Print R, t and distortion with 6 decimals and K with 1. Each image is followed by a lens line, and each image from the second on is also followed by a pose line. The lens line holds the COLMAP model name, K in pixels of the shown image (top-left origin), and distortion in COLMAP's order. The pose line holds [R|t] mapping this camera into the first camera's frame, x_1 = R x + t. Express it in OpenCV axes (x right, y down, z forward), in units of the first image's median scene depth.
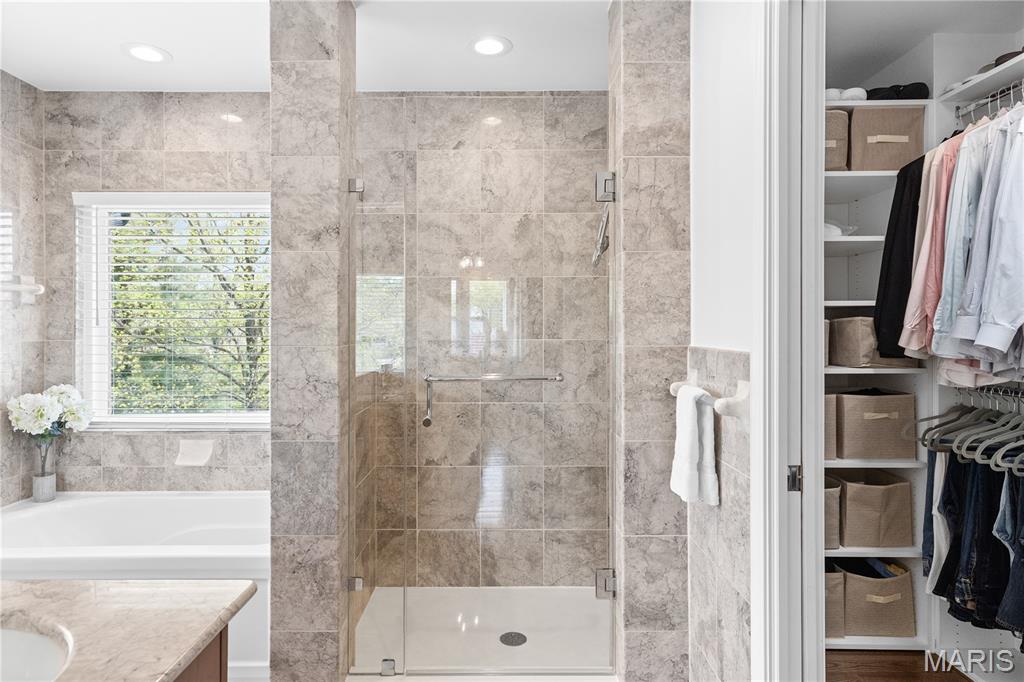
lens RADIAL K [[599.6, 0, 511.5], [0, 599.6, 338.2], [0, 0, 1]] dist [0.006384, 0.000585]
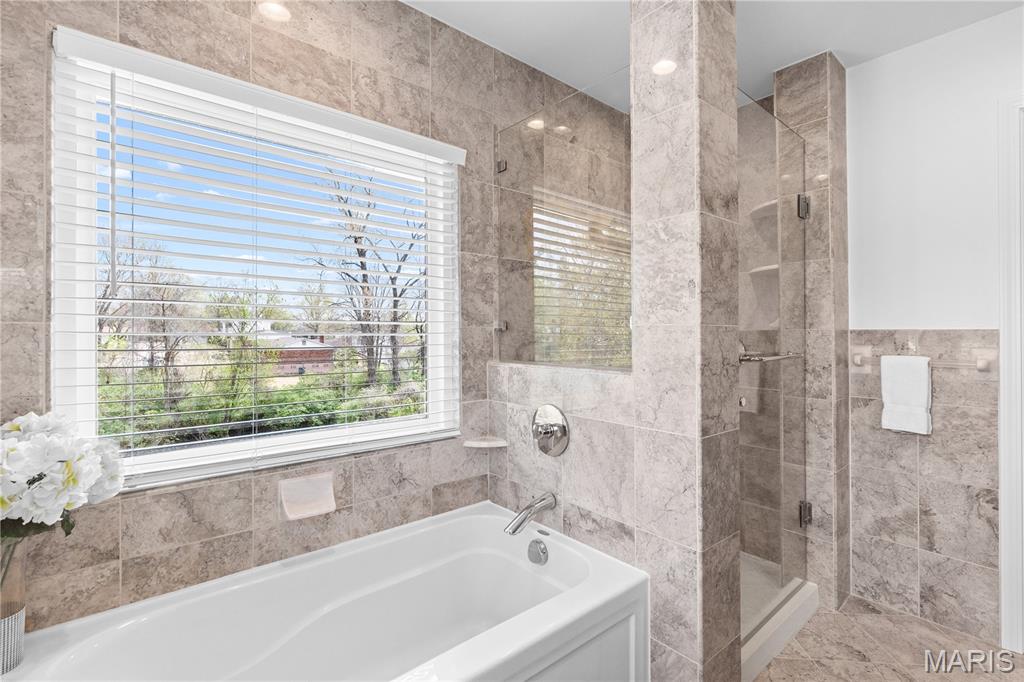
lens RADIAL K [[469.3, 0, 512.0], [0, 469.3, 338.3], [0, 0, 1]] dist [-0.003508, 0.000476]
pose [[0.757214, -0.003496, 0.653158, -0.689736], [0.008819, 0.999949, -0.004871, 0.021899], [-0.653107, 0.009448, 0.757206, 0.458391]]
